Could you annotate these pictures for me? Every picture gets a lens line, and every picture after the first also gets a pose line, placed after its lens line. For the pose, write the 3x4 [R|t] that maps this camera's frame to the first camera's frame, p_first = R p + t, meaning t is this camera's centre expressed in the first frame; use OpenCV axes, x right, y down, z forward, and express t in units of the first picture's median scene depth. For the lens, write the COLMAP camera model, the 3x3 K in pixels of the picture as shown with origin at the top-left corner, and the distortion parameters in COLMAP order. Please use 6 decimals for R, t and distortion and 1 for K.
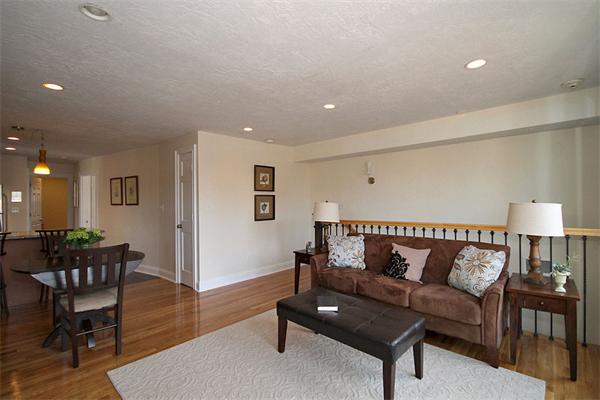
lens RADIAL K [[288.0, 0, 297.5], [0, 288.0, 202.3], [0, 0, 1]] dist [0.002679, 0.000289]
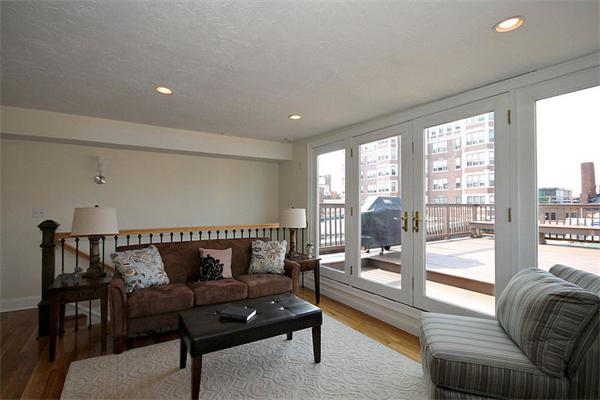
lens RADIAL K [[288.0, 0, 297.5], [0, 288.0, 202.3], [0, 0, 1]] dist [0.002679, 0.000289]
pose [[0.249977, 0.021457, 0.968014, -0.584202], [-0.005695, 0.999770, -0.020691, -0.001166], [-0.968235, -0.000340, 0.250042, 0.421191]]
